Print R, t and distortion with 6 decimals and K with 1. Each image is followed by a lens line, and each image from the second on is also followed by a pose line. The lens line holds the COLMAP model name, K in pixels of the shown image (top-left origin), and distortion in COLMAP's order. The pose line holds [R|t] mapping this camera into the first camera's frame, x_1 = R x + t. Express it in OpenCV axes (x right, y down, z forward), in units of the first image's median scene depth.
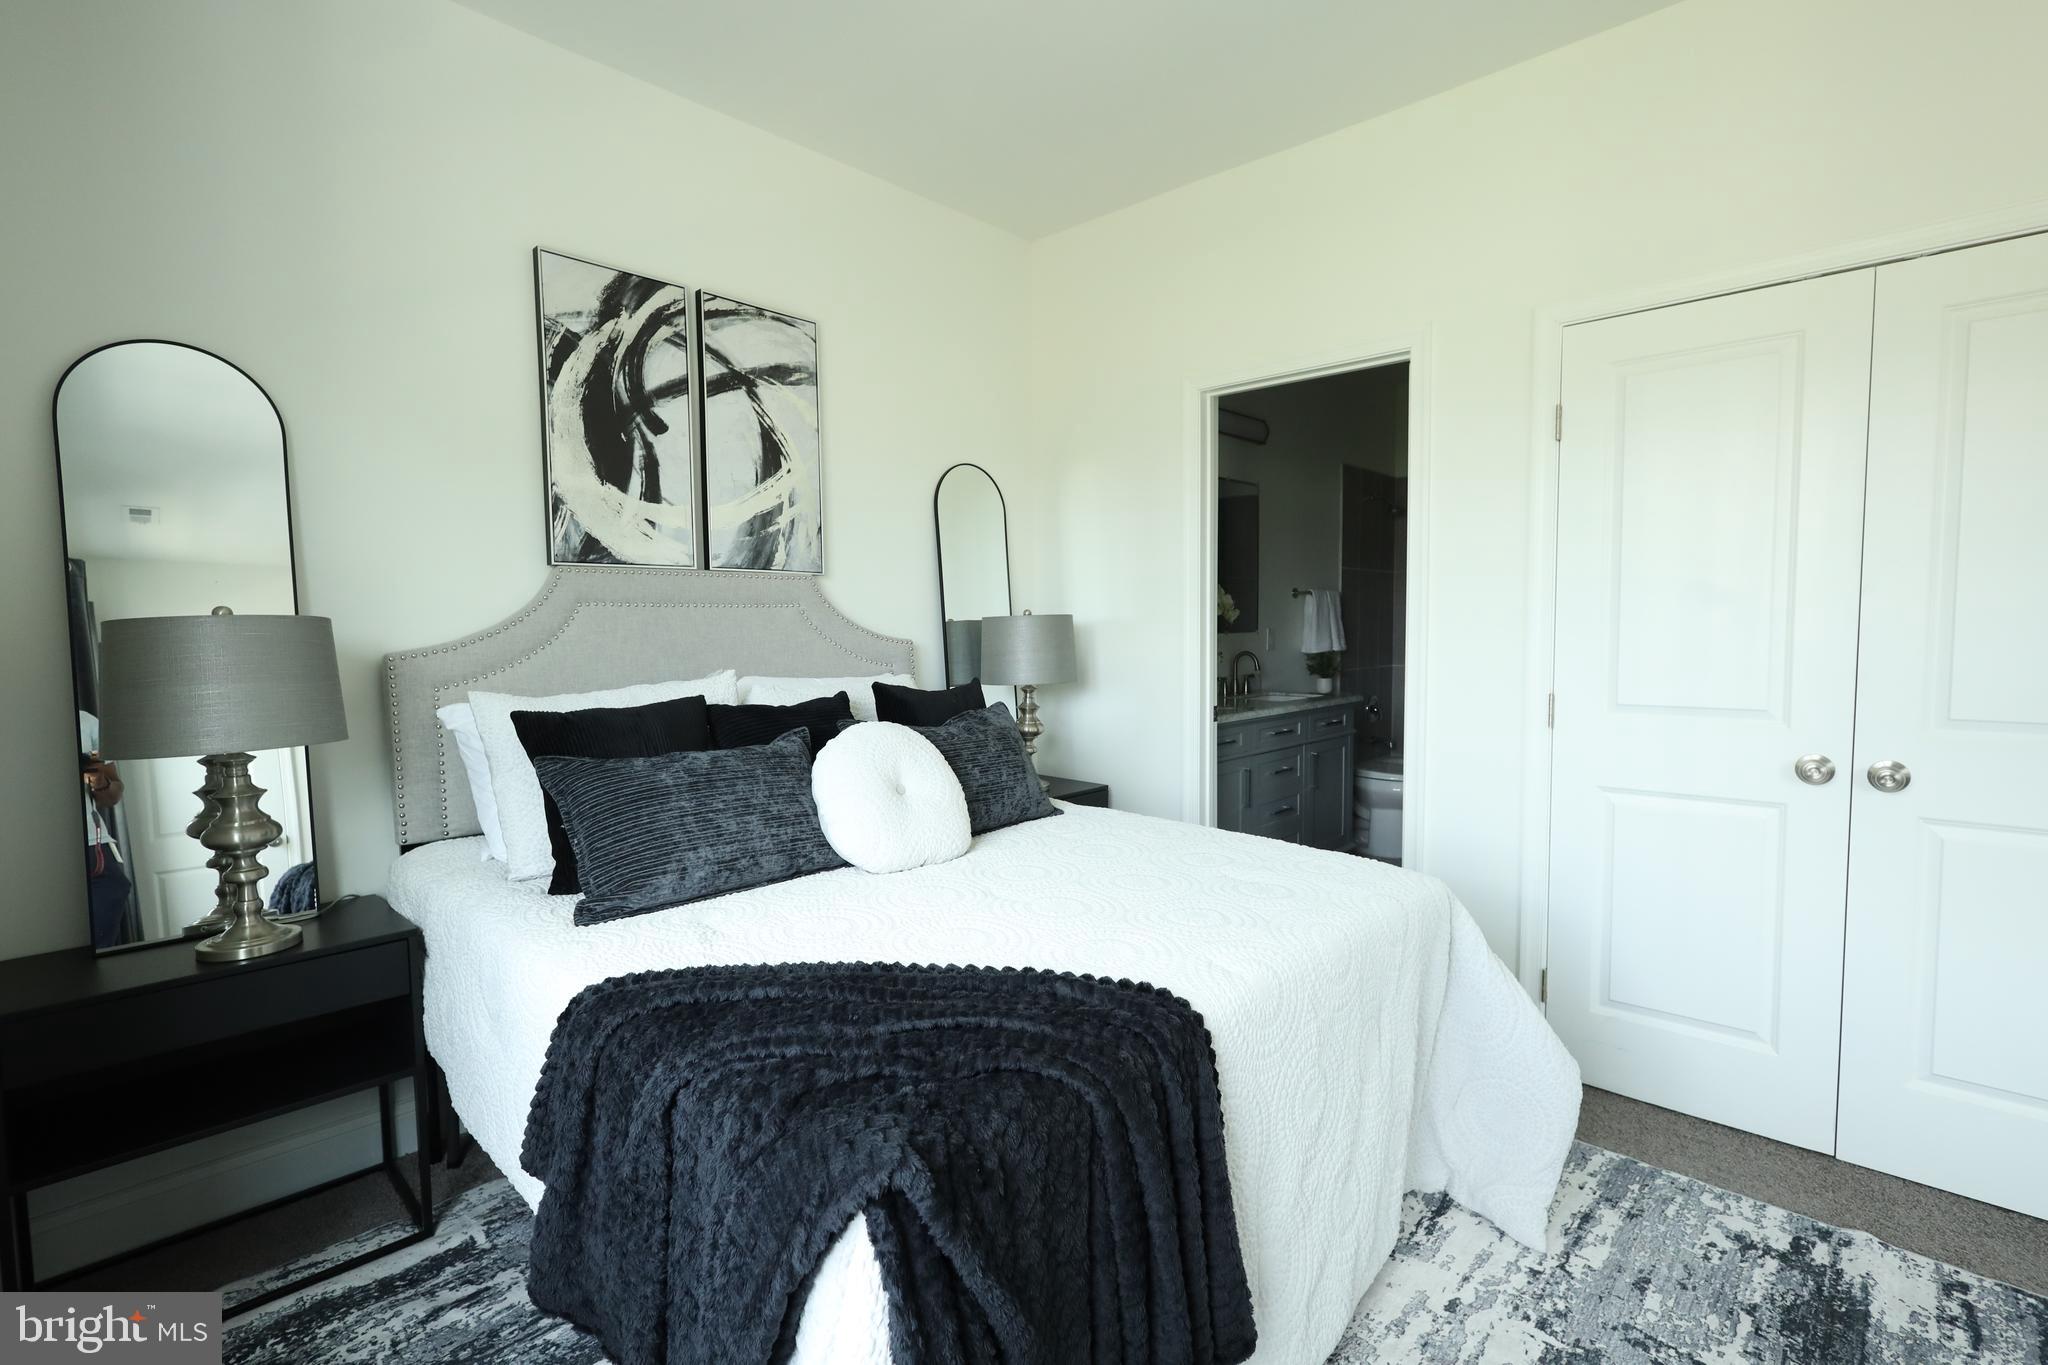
lens RADIAL K [[942.8, 0, 1032.0], [0, 942.8, 683.7], [0, 0, 1]] dist [0.001975, 0.000240]
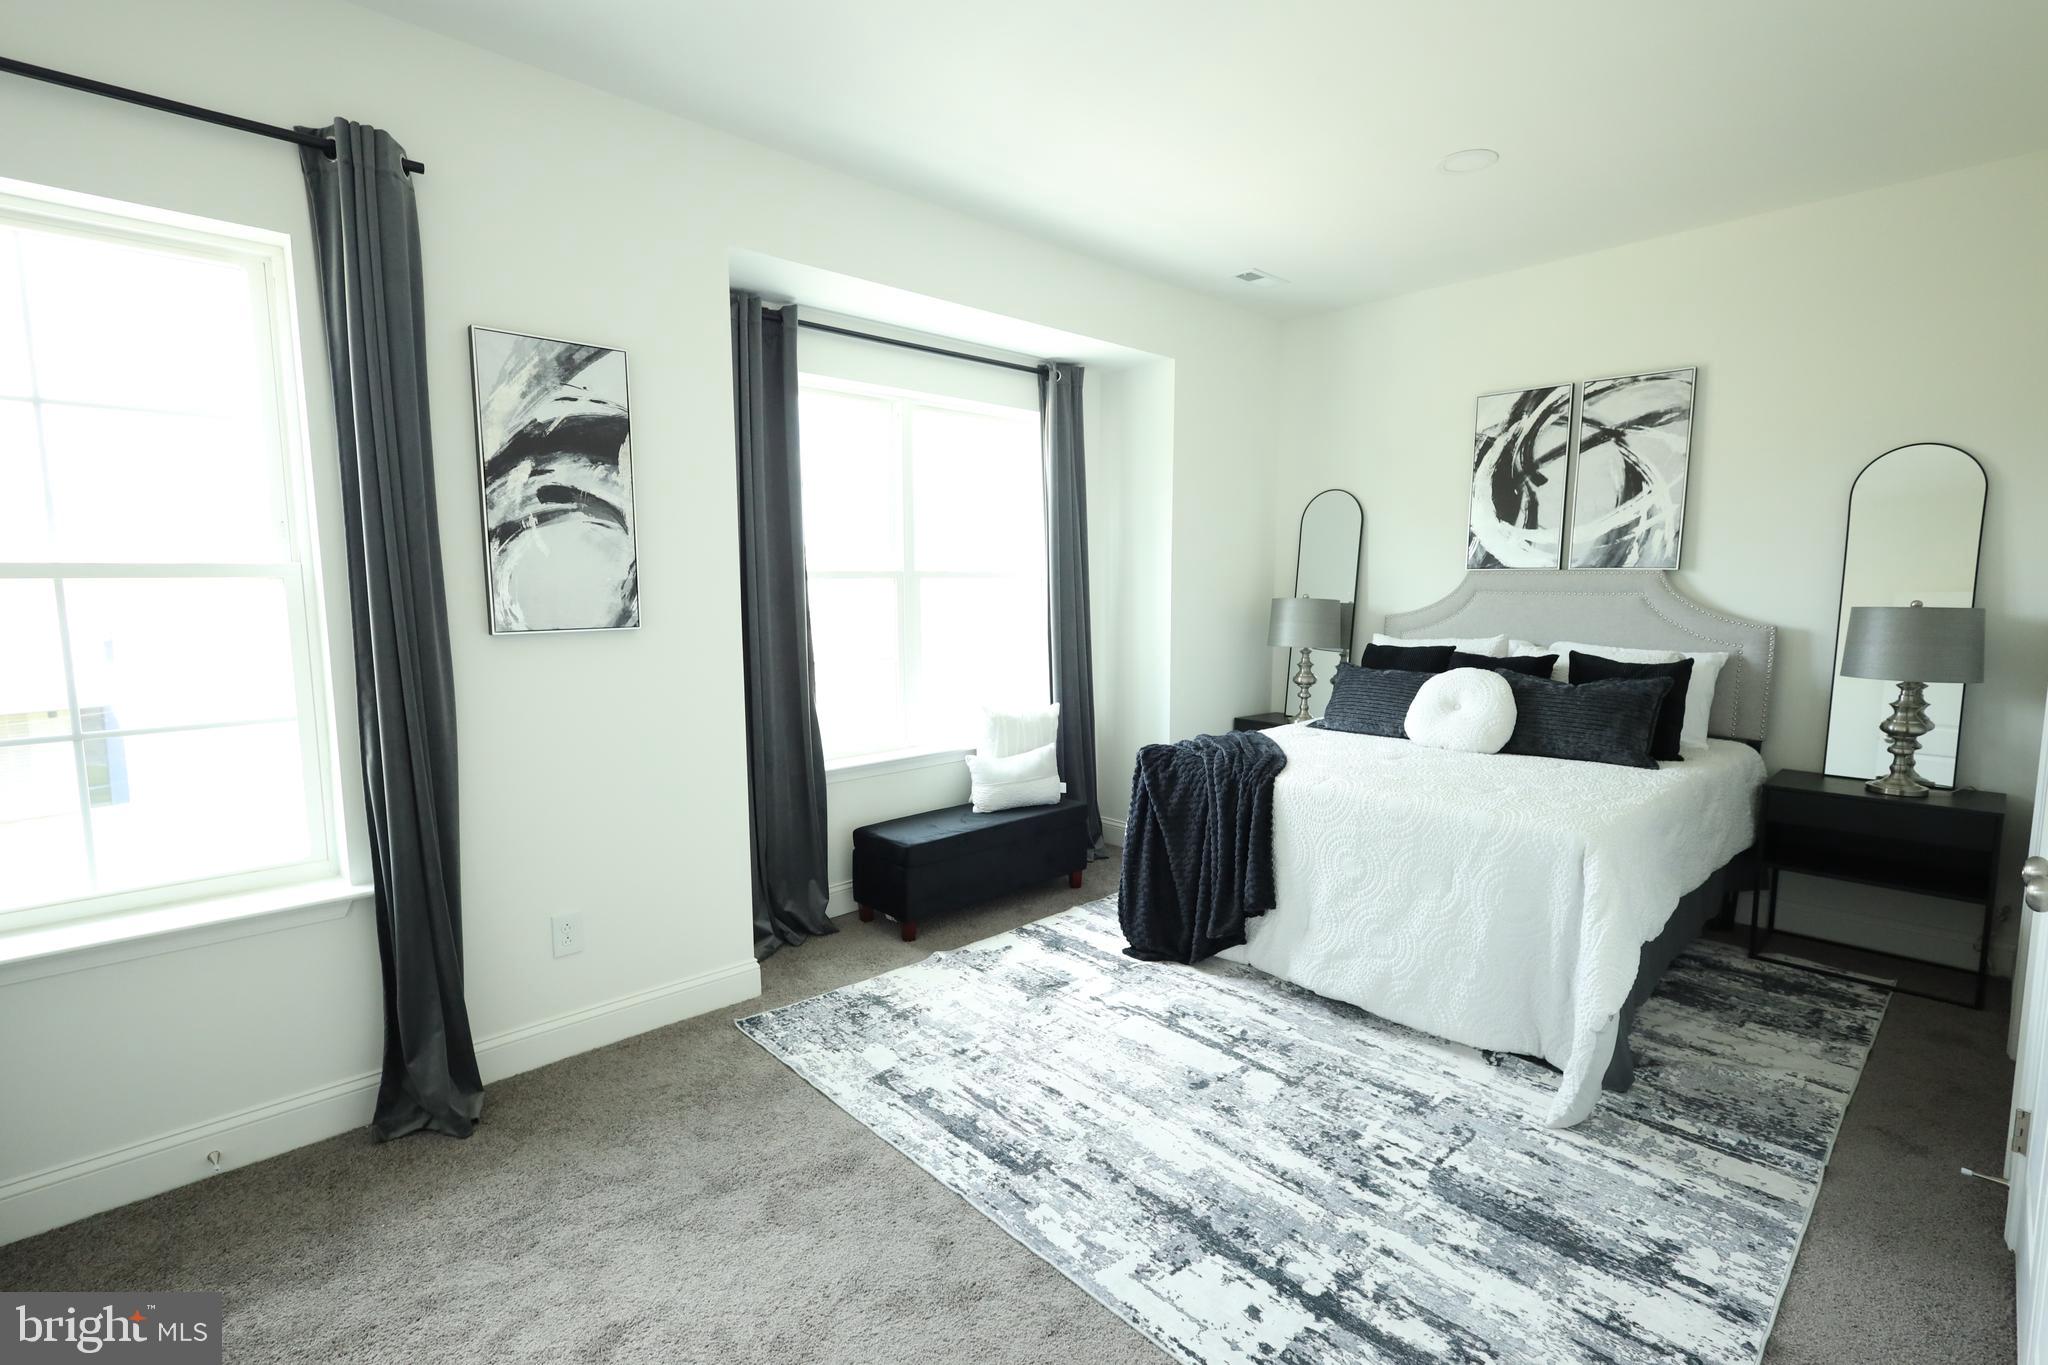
lens RADIAL K [[942.8, 0, 1024.4], [0, 942.8, 678.1], [0, 0, 1]] dist [0.001975, 0.000240]
pose [[-0.045781, 0.112178, -0.992633, 1.265144], [-0.066387, 0.991137, 0.115070, -0.068140], [0.996743, 0.071166, -0.037928, 0.217061]]
